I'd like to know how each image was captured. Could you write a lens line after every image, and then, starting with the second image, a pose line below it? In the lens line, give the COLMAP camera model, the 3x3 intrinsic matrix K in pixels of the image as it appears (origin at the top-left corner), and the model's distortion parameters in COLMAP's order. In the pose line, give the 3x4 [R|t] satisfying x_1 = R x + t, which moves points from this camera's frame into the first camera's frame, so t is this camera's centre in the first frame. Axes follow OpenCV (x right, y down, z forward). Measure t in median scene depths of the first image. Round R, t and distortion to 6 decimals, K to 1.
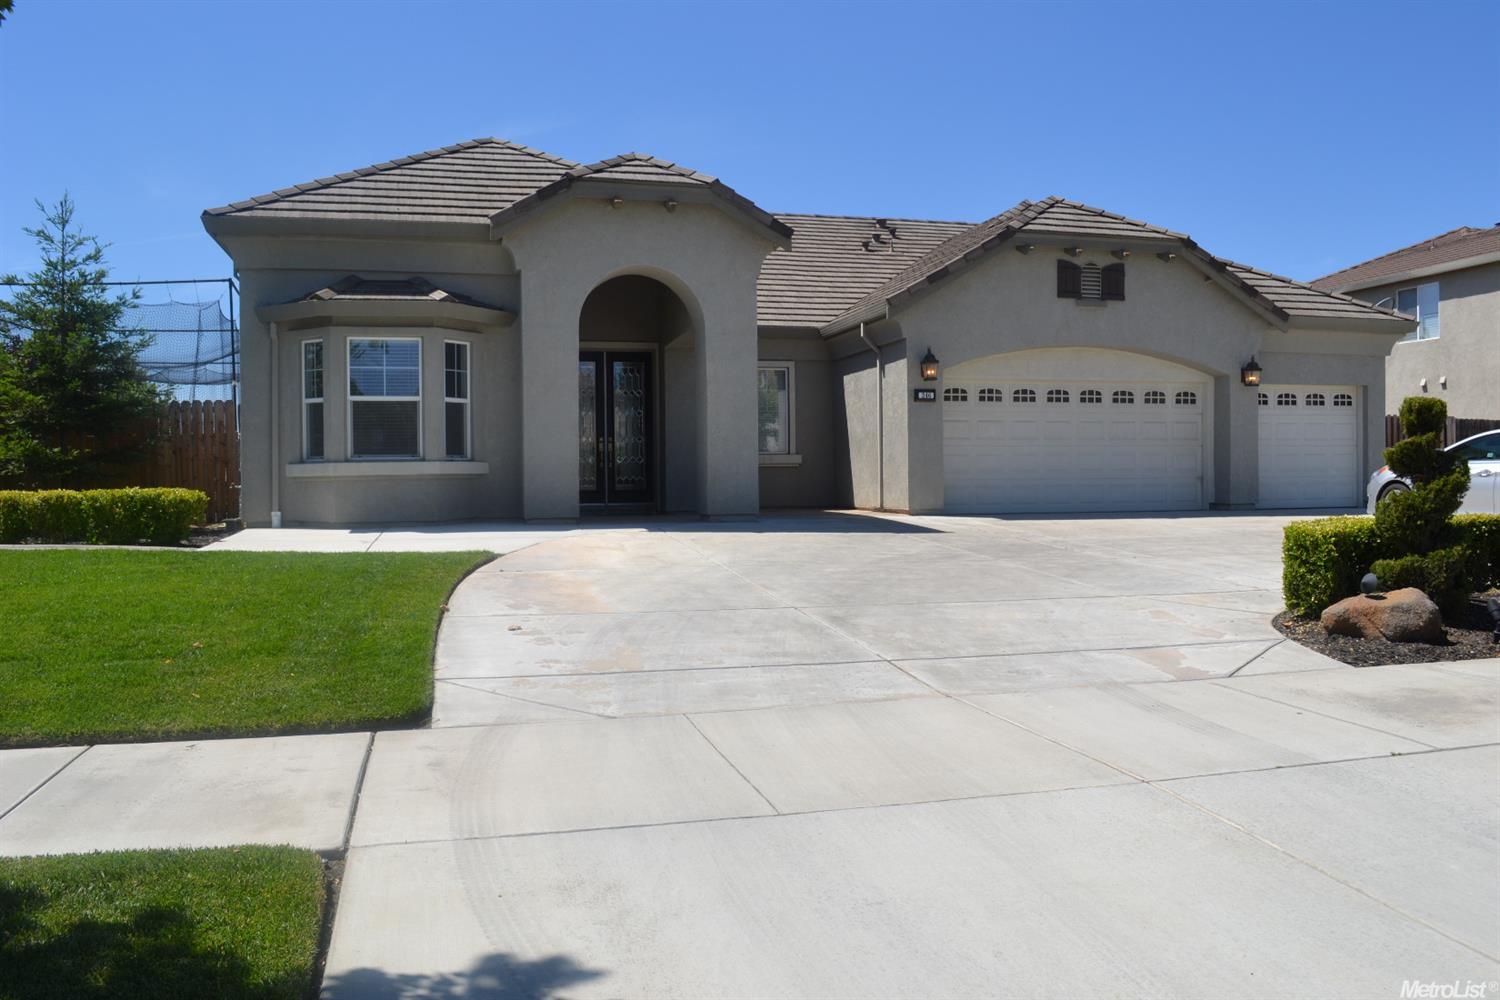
lens RADIAL K [[1205.6, 0, 748.2], [0, 1205.6, 511.8], [0, 0, 1]] dist [-0.077967, 0.006117]
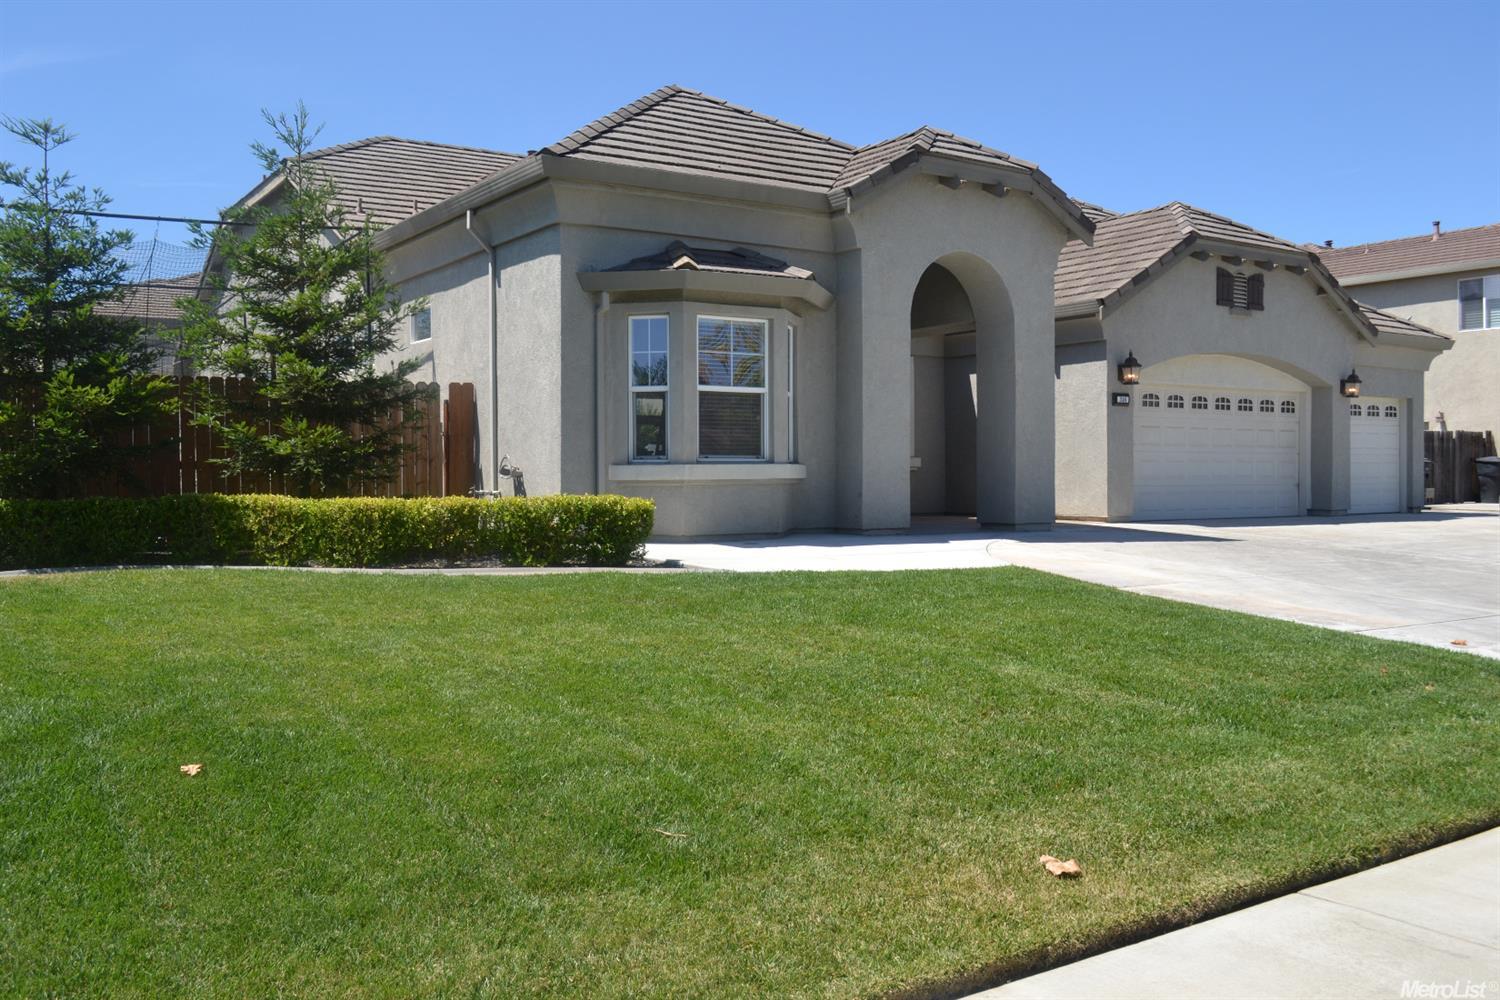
lens RADIAL K [[1353.0, 0, 750.9], [0, 1353.0, 493.9], [0, 0, 1]] dist [-0.090109, 0.013687]
pose [[0.944721, 0.004148, 0.327848, -0.492636], [-0.000286, 0.999930, -0.011828, -0.007541], [-0.327874, 0.011081, 0.944656, 0.074361]]
